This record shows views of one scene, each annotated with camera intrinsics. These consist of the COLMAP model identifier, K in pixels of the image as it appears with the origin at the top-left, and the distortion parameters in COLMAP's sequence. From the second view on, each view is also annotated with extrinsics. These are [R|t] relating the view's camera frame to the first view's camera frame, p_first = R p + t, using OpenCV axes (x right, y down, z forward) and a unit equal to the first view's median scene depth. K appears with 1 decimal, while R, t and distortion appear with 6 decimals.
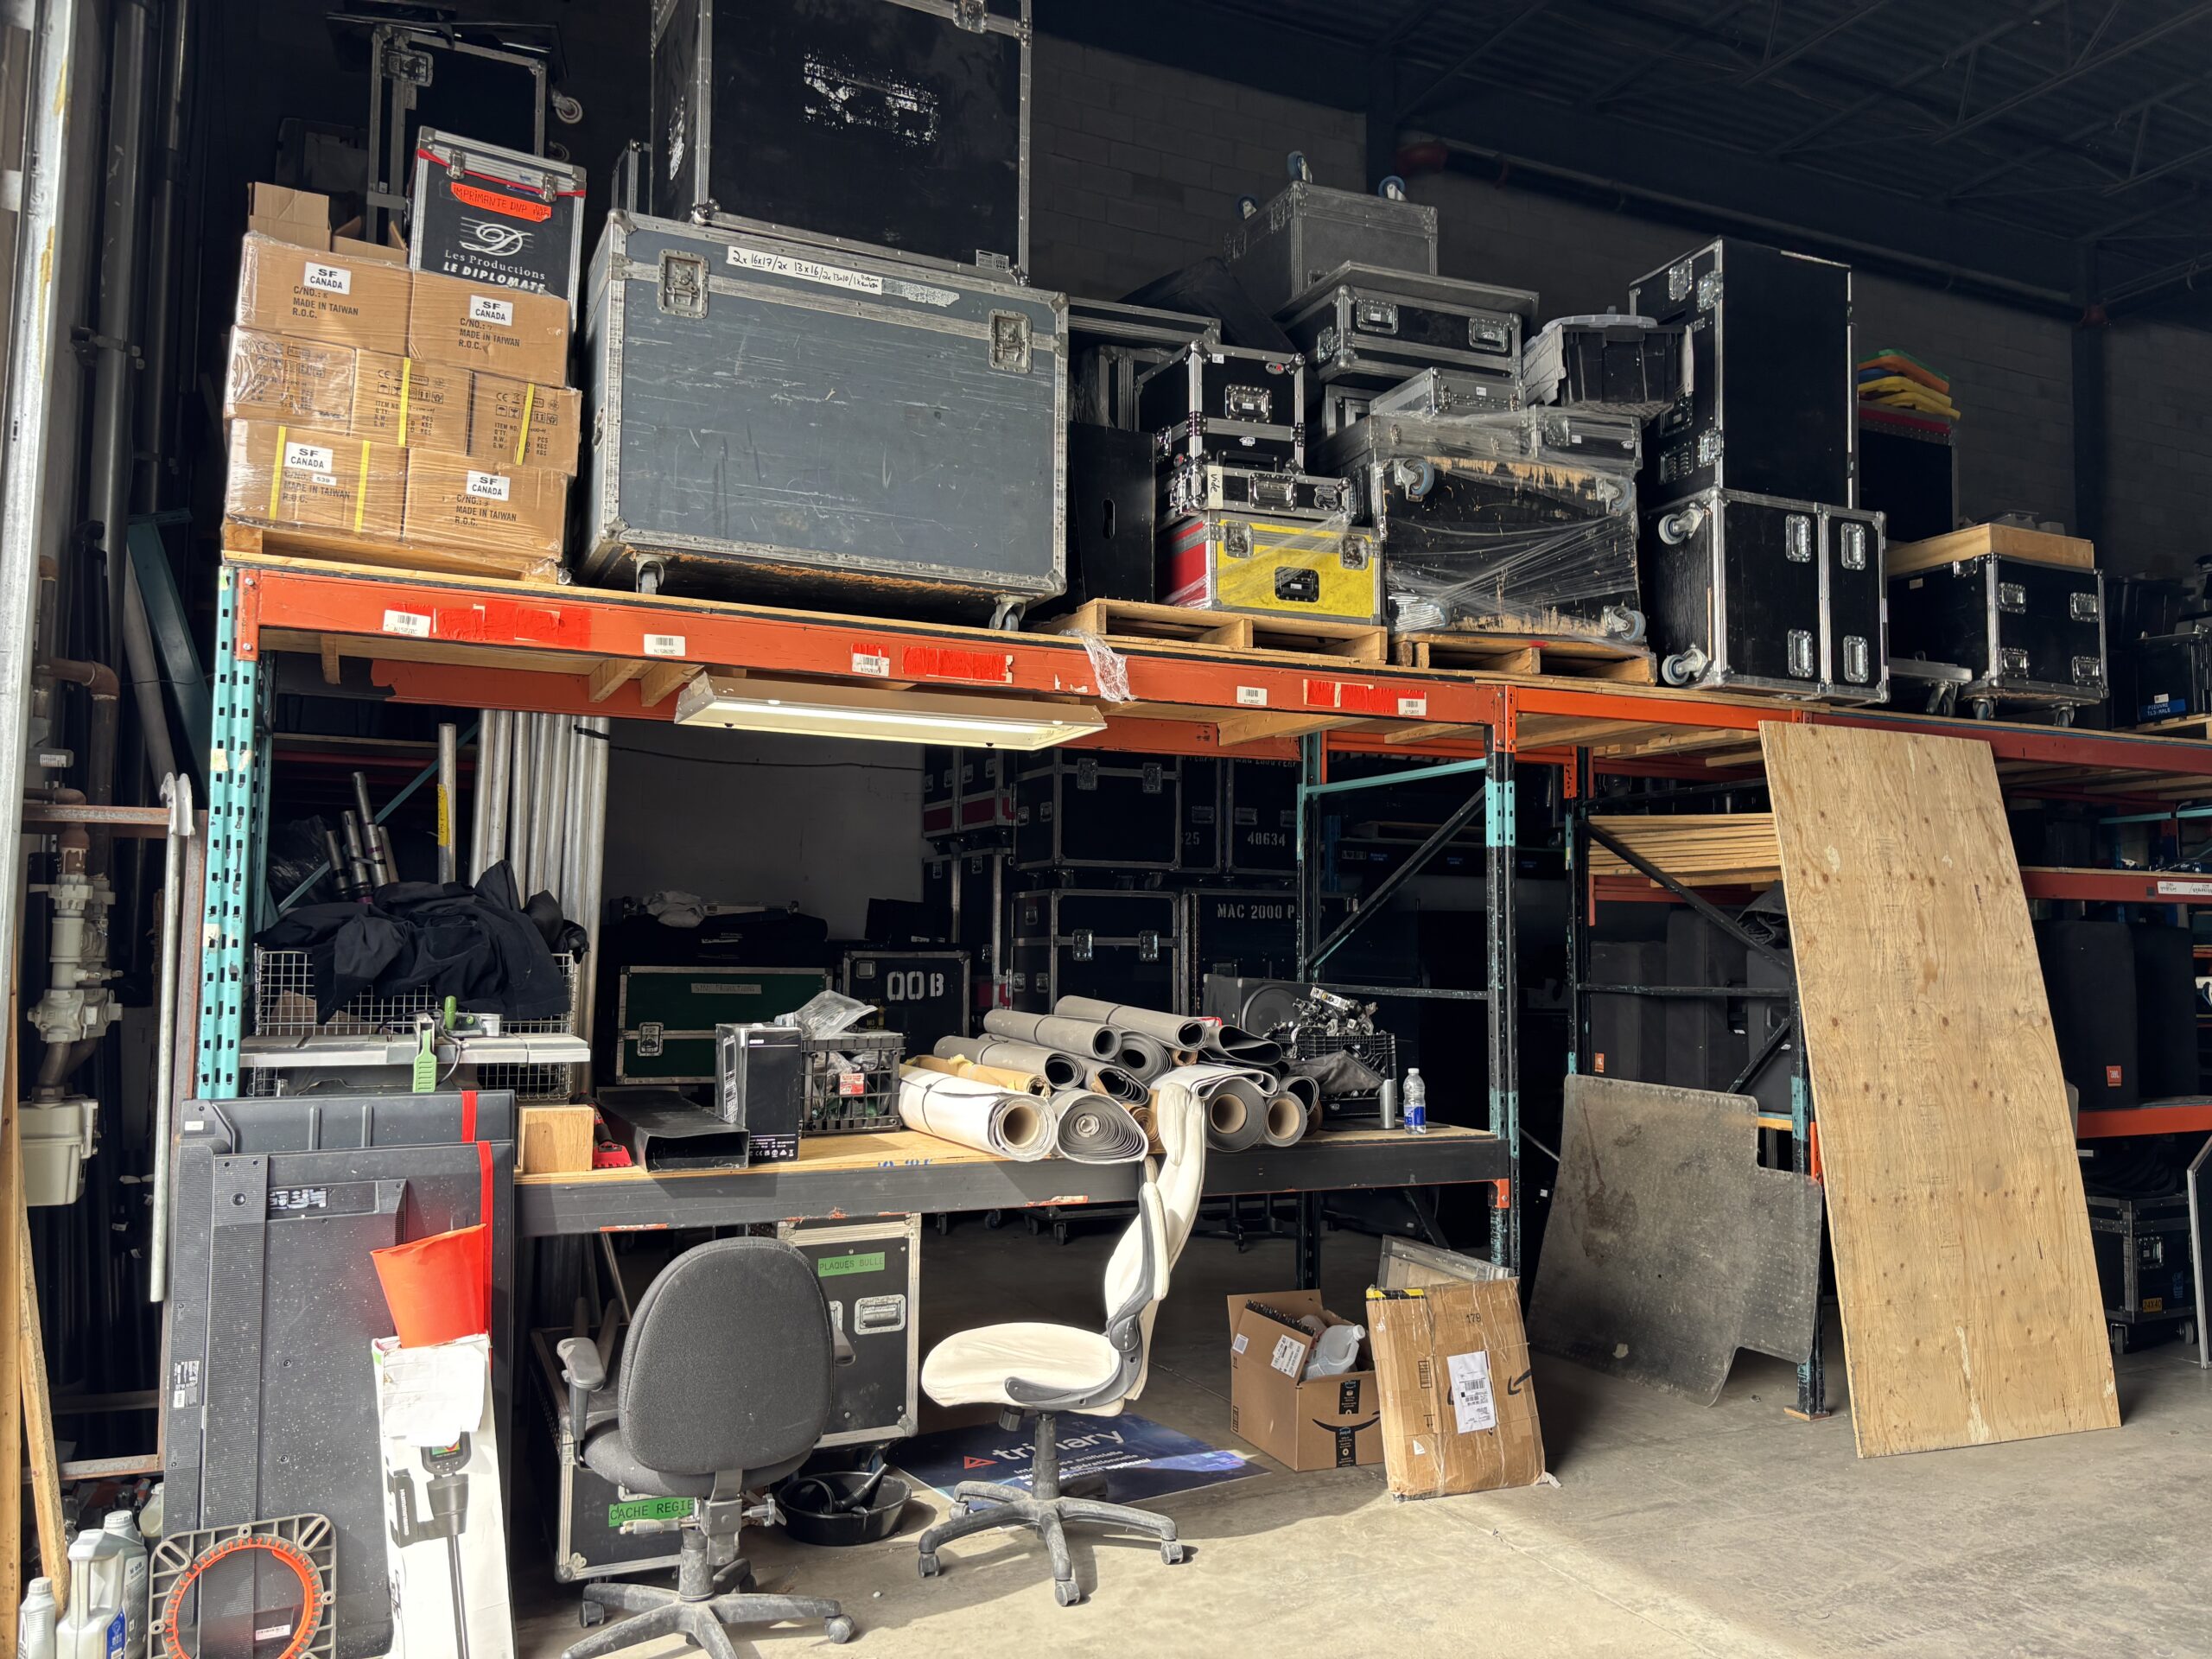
lens RADIAL K [[1665.9, 0, 1087.2], [0, 1665.9, 832.9], [0, 0, 1]] dist [0.048956, -0.059927]
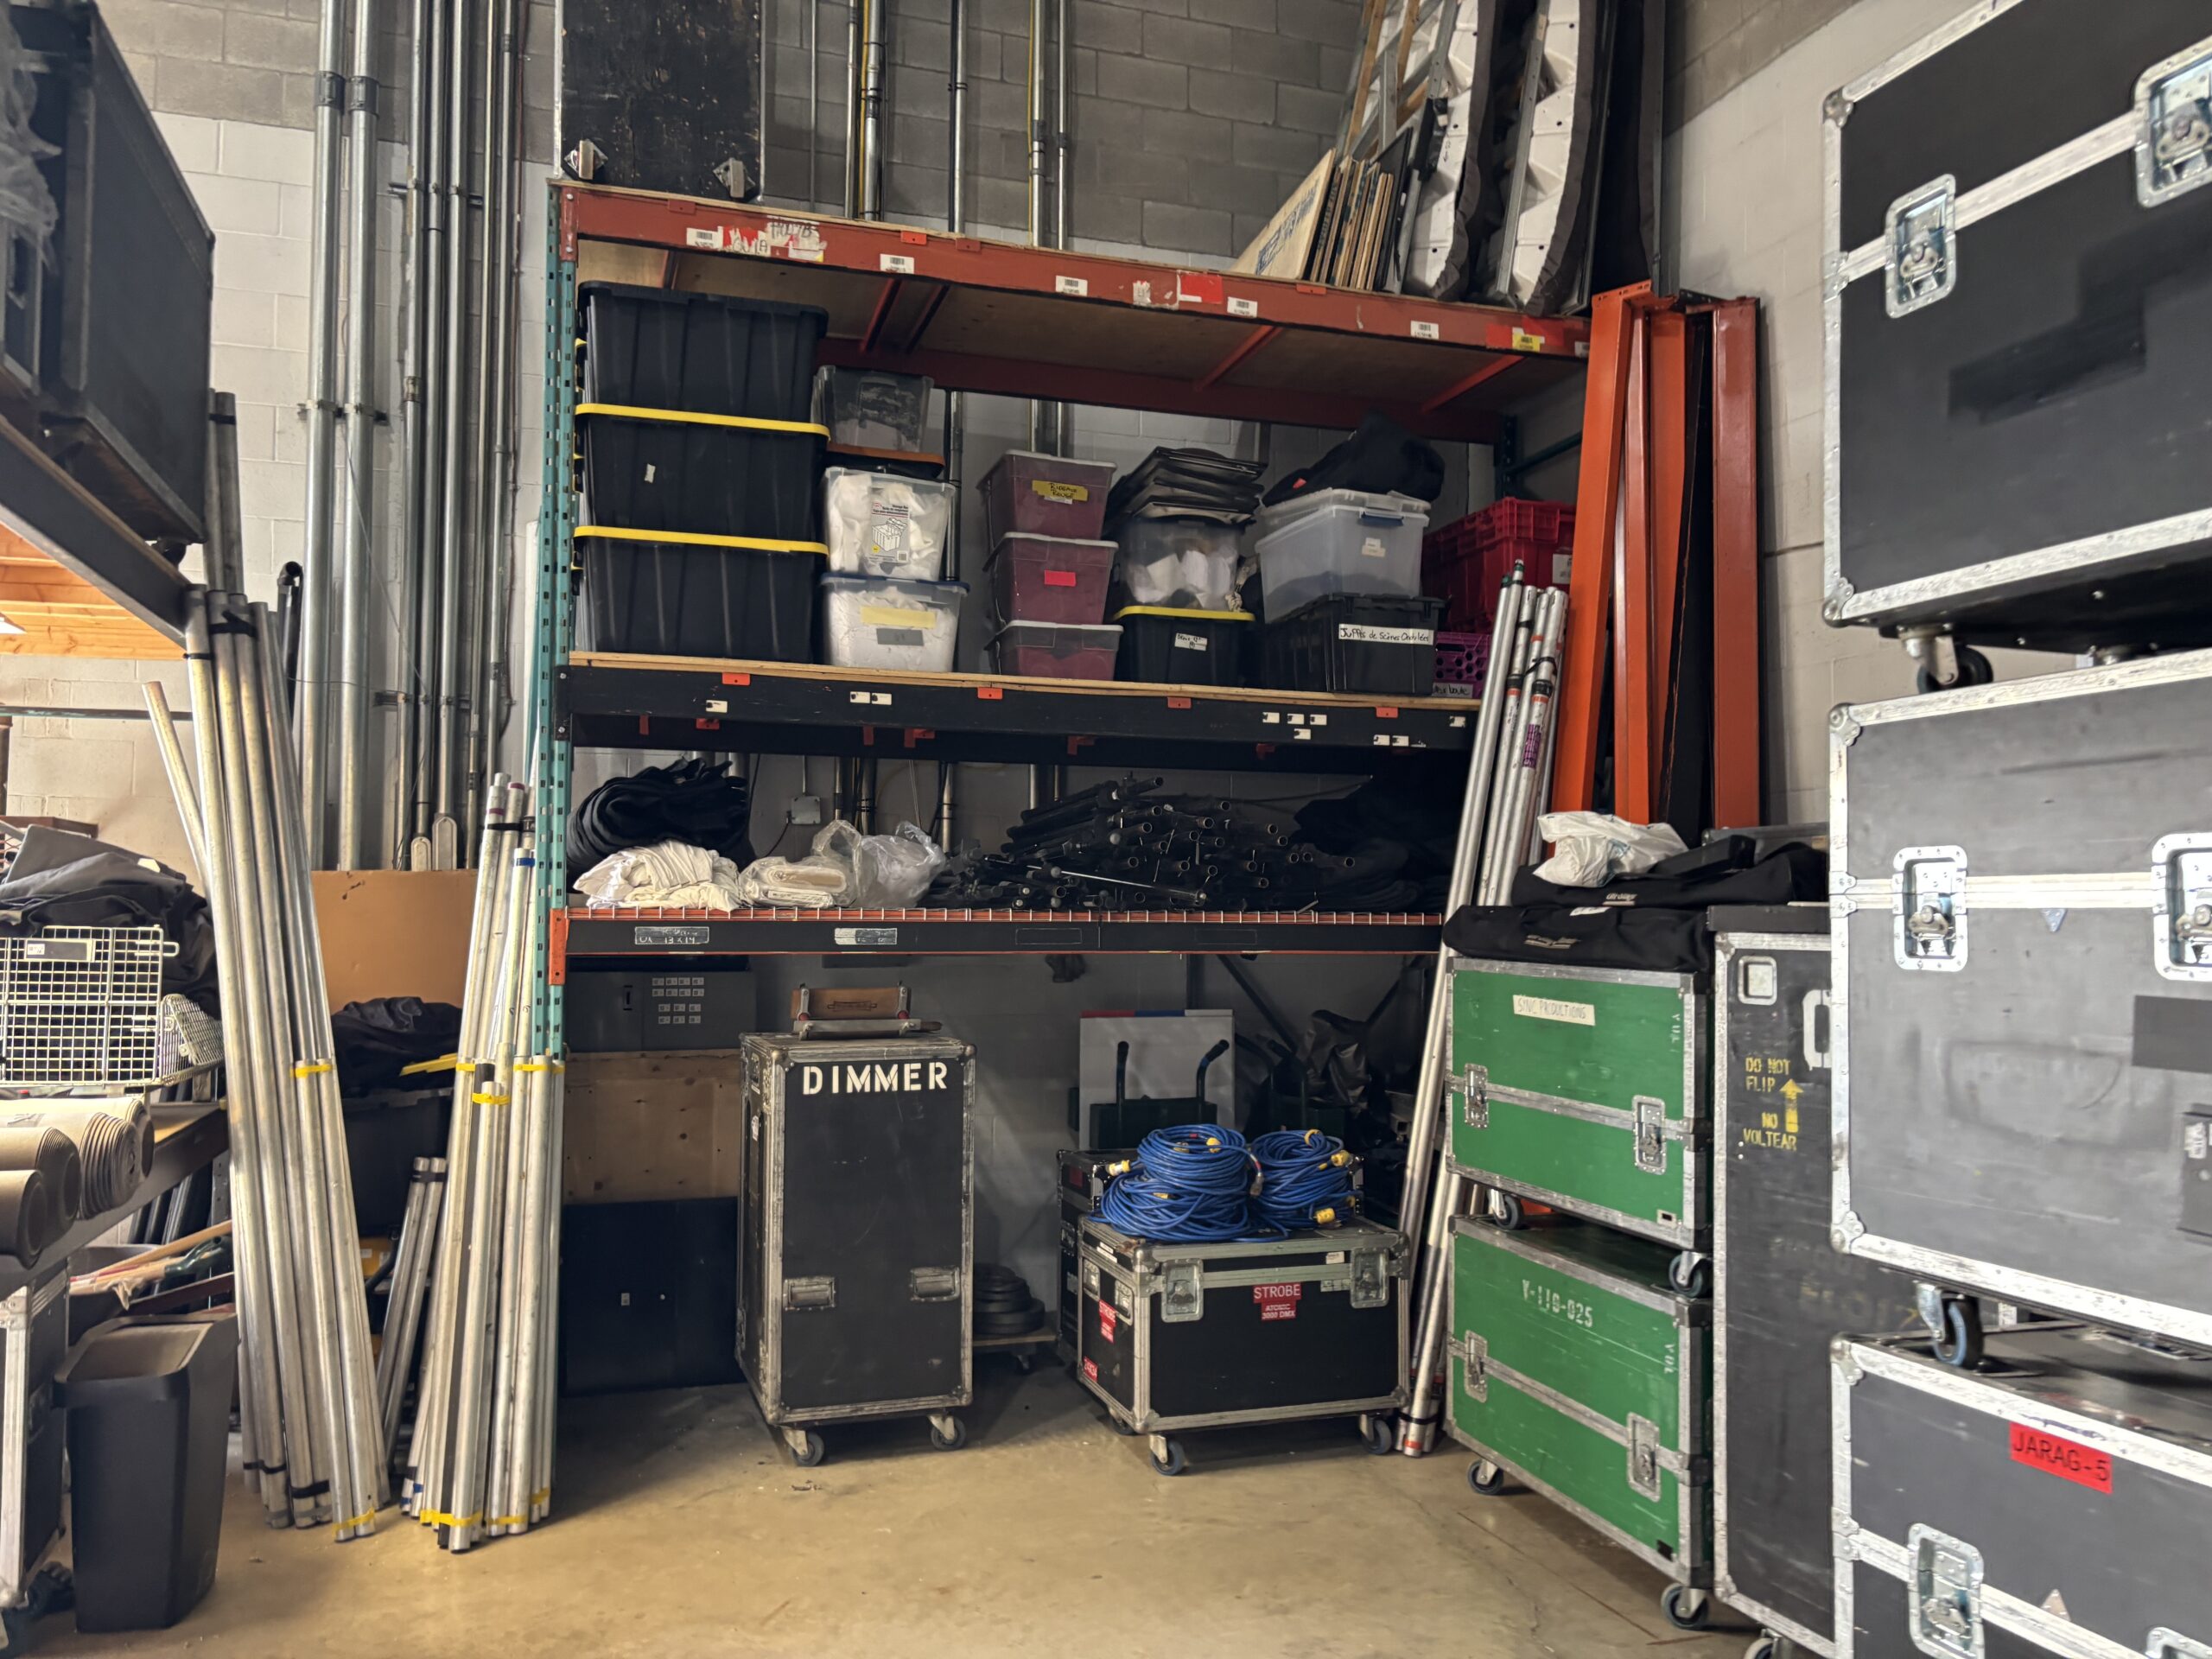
lens RADIAL K [[1665.9, 0, 1103.4], [0, 1665.9, 837.7], [0, 0, 1]] dist [0.048956, -0.059927]
pose [[-0.076167, -0.058687, -0.995366, 0.396805], [0.059434, 0.996224, -0.063285, 0.096895], [0.995322, -0.063979, -0.072392, 1.320146]]
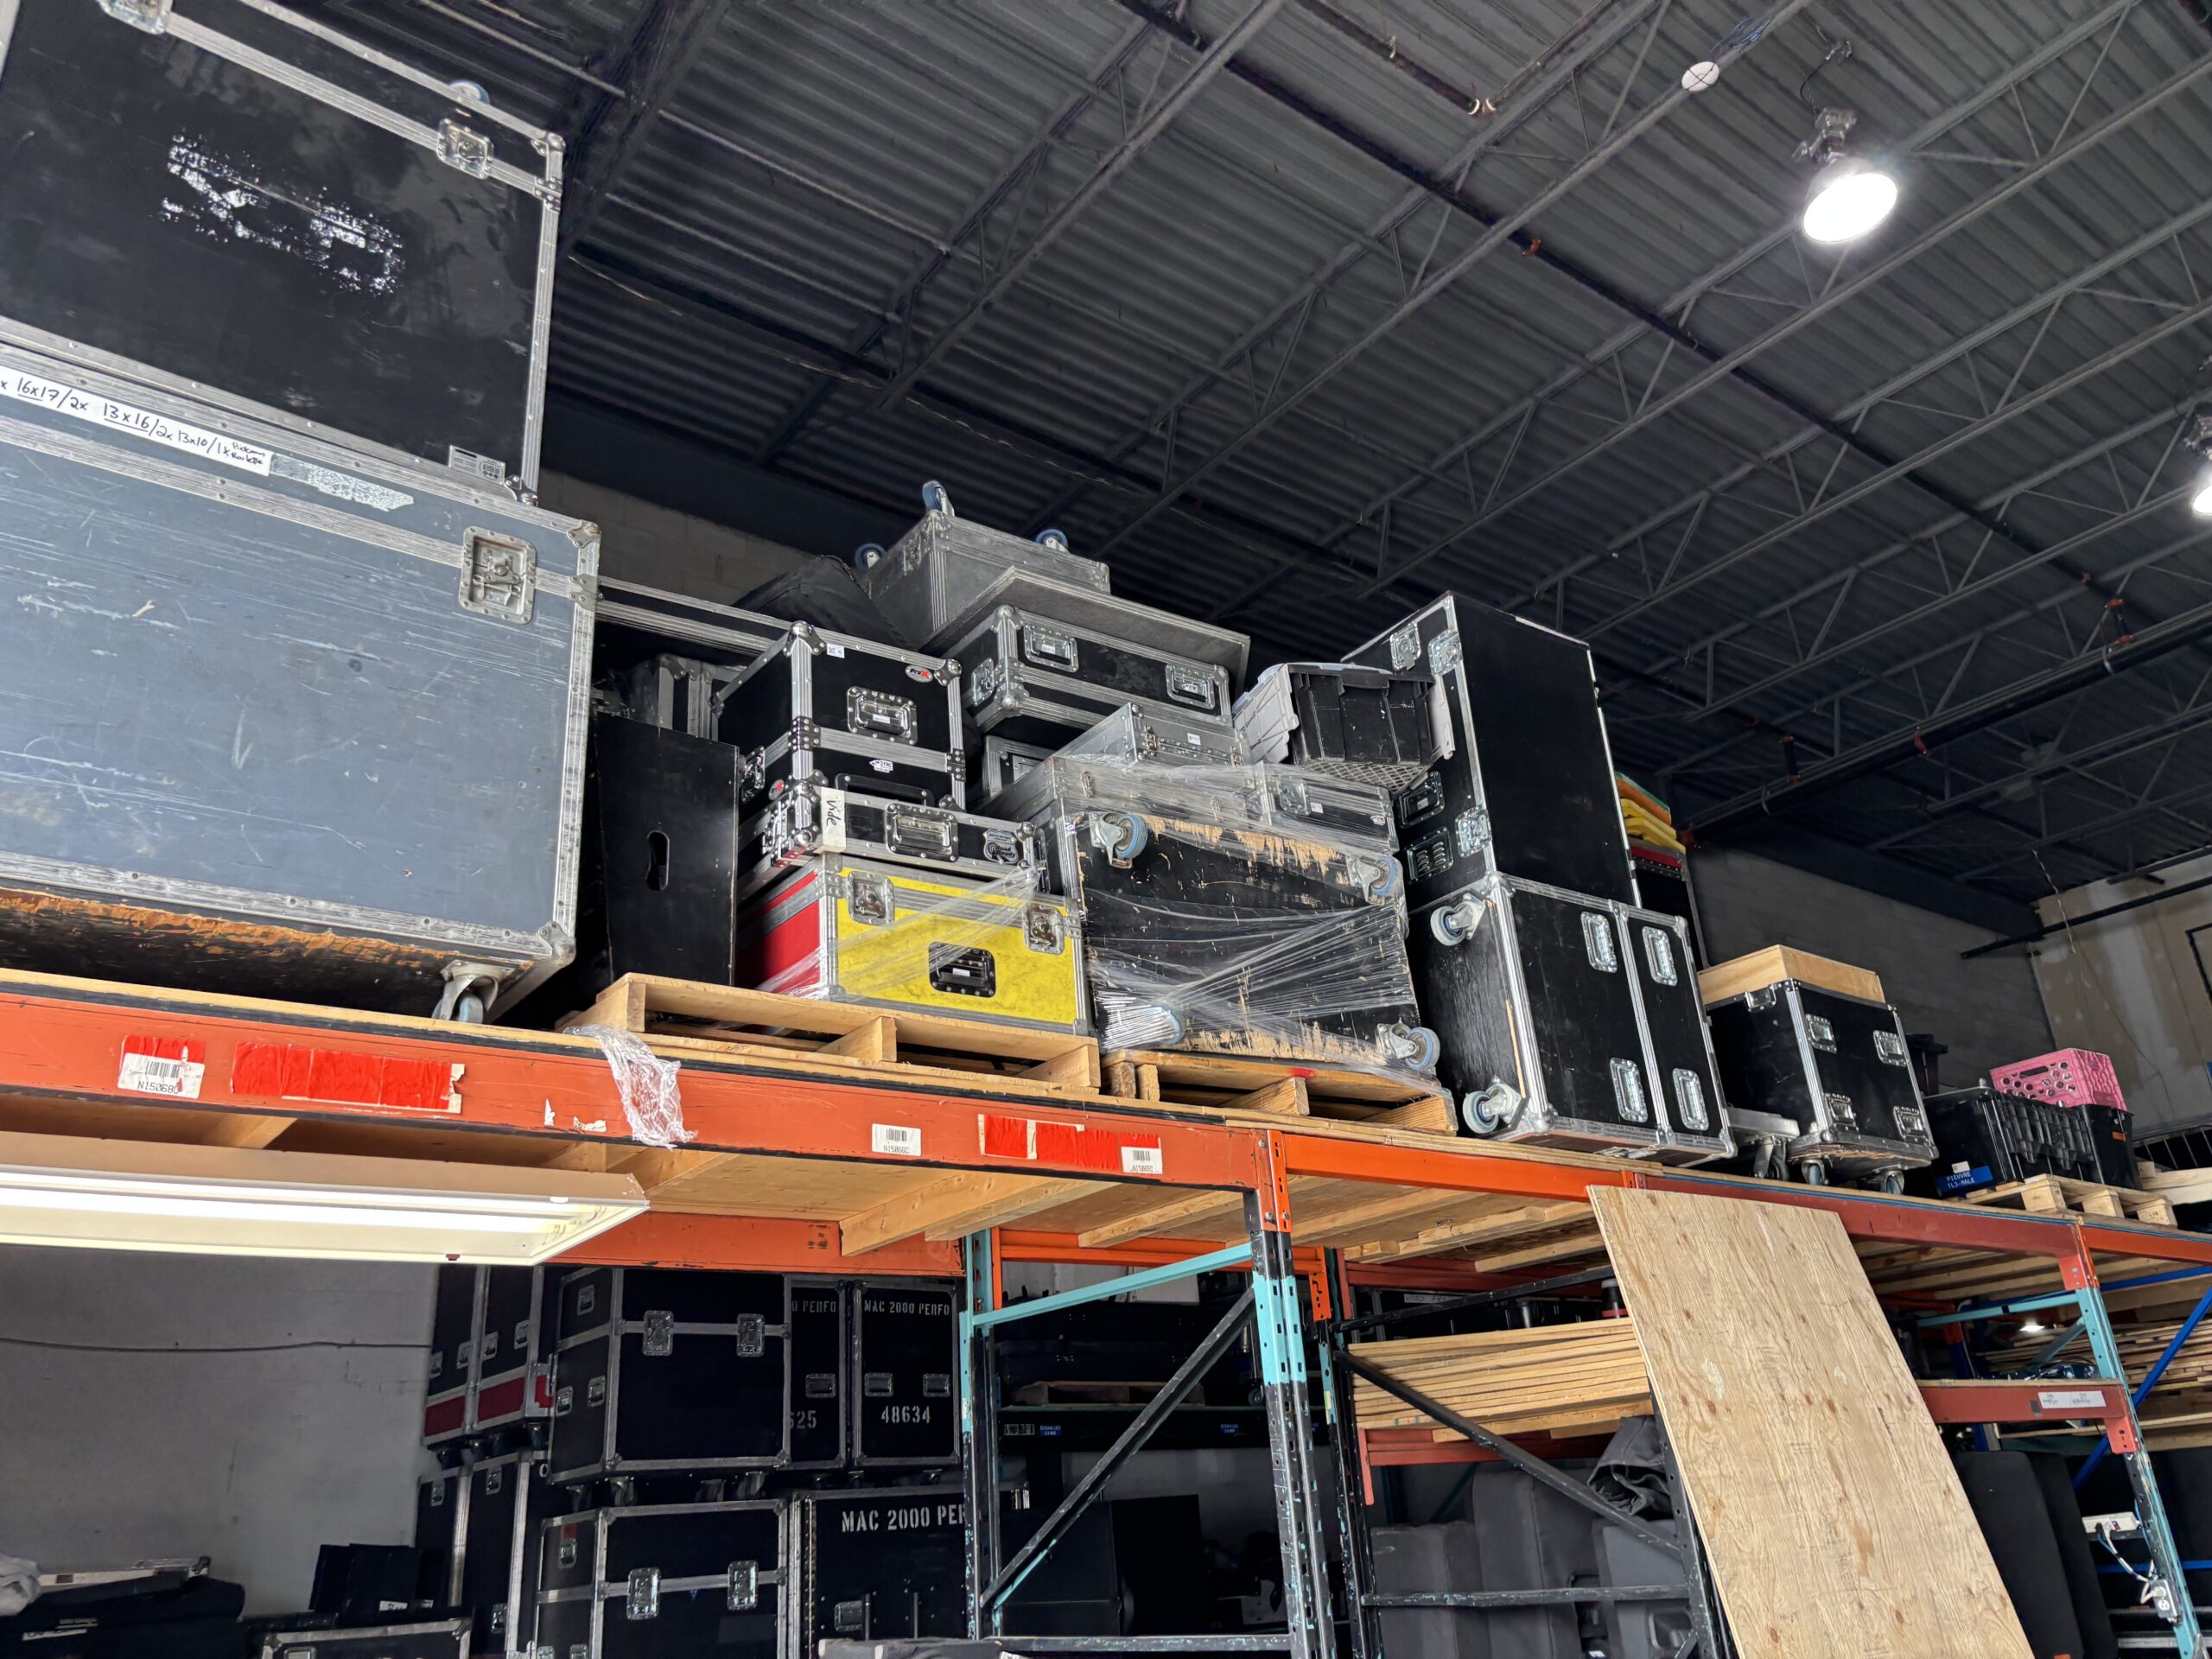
lens RADIAL K [[1665.9, 0, 1114.8], [0, 1665.9, 830.4], [0, 0, 1]] dist [0.048956, -0.059927]
pose [[0.971760, 0.018189, 0.235271, 0.026070], [0.061243, 0.943421, -0.325893, 0.012425], [-0.227887, 0.331099, 0.915664, 0.324139]]
